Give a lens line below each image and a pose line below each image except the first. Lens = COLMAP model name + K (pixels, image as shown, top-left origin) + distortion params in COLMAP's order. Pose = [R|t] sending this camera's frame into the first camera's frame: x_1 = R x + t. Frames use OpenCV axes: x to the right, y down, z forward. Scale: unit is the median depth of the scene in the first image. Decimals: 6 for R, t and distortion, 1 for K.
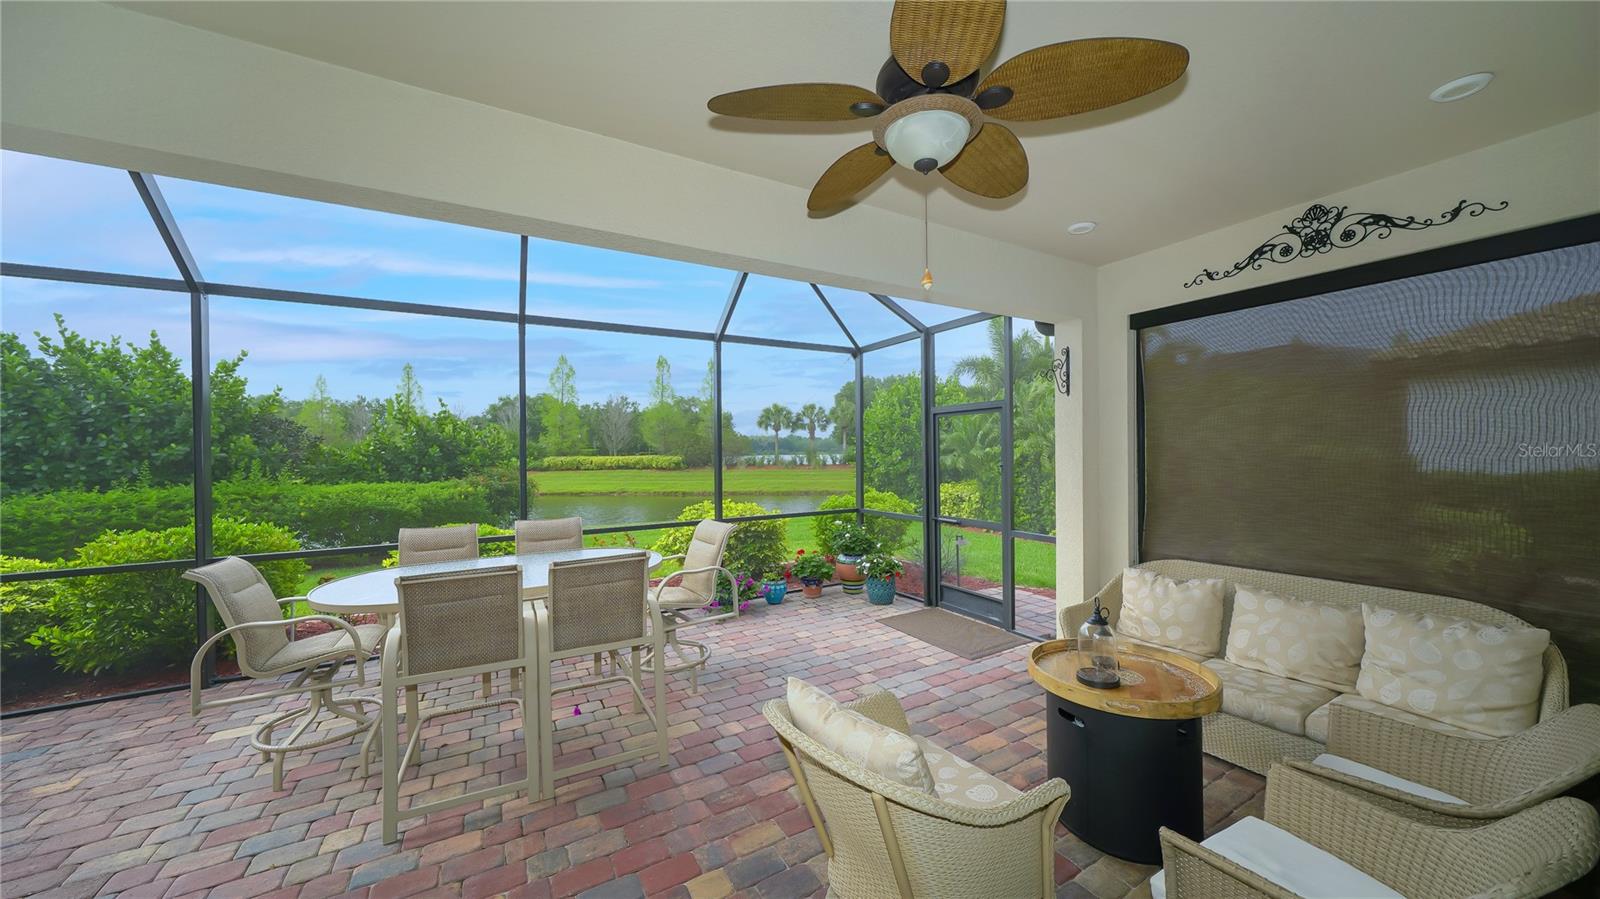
lens RADIAL K [[609.3, 0, 829.9], [0, 609.3, 457.0], [0, 0, 1]] dist [-0.002353, -0.000167]
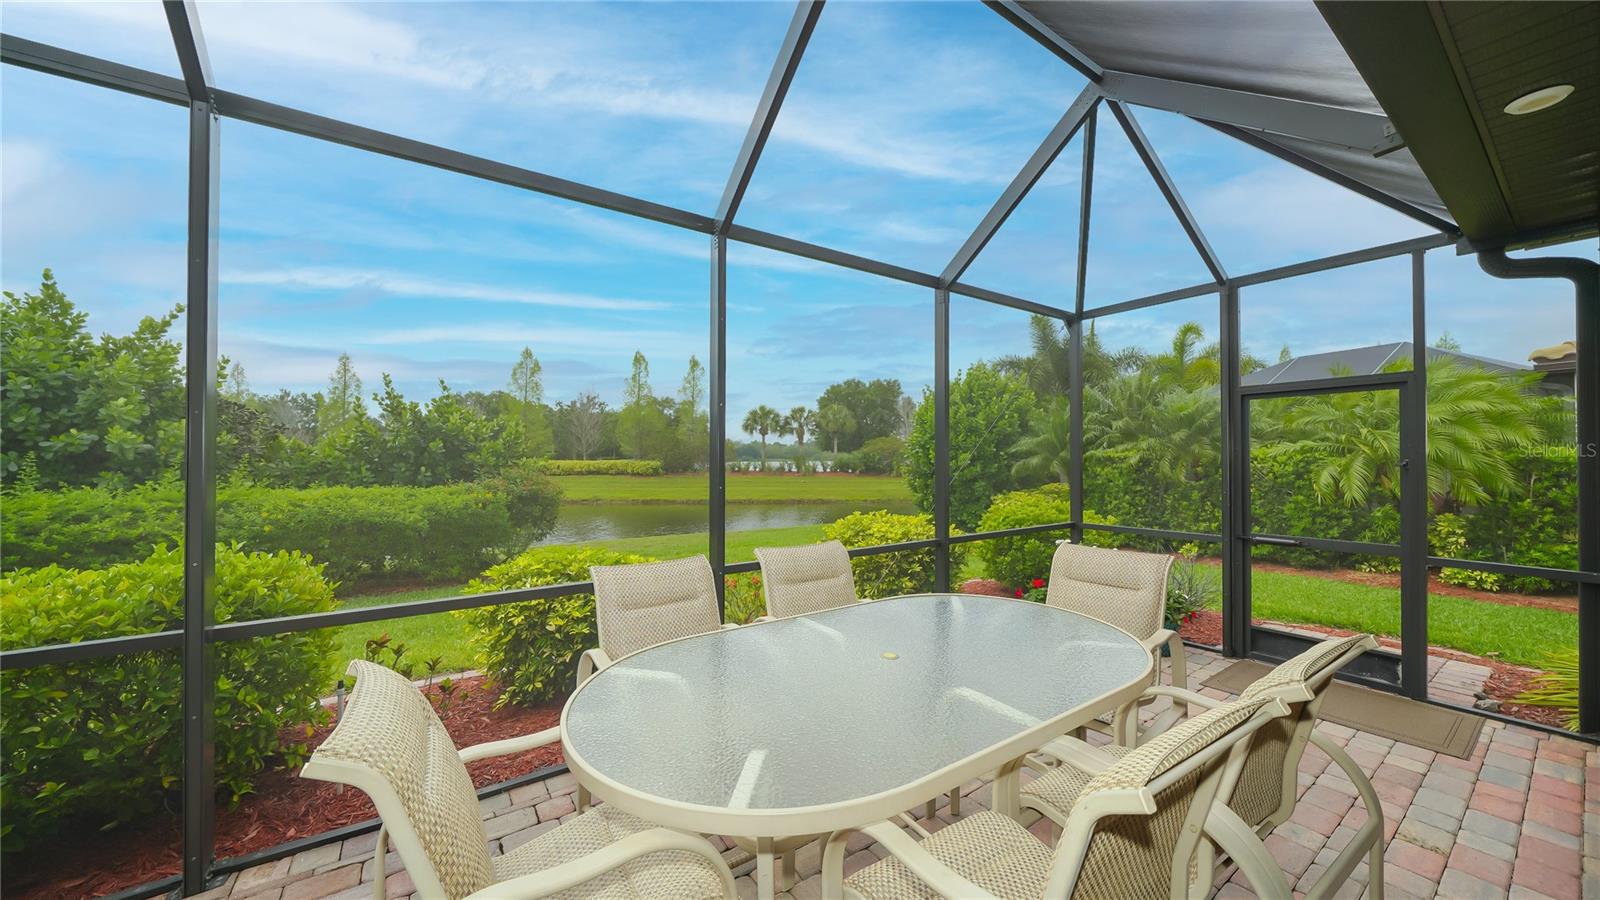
lens RADIAL K [[609.3, 0, 826.1], [0, 609.3, 457.7], [0, 0, 1]] dist [-0.002353, -0.000167]
pose [[0.996028, 0.010066, 0.088465, -0.215034], [-0.008891, 0.999867, -0.013668, 0.010528], [-0.088591, 0.012828, 0.995985, 0.173833]]
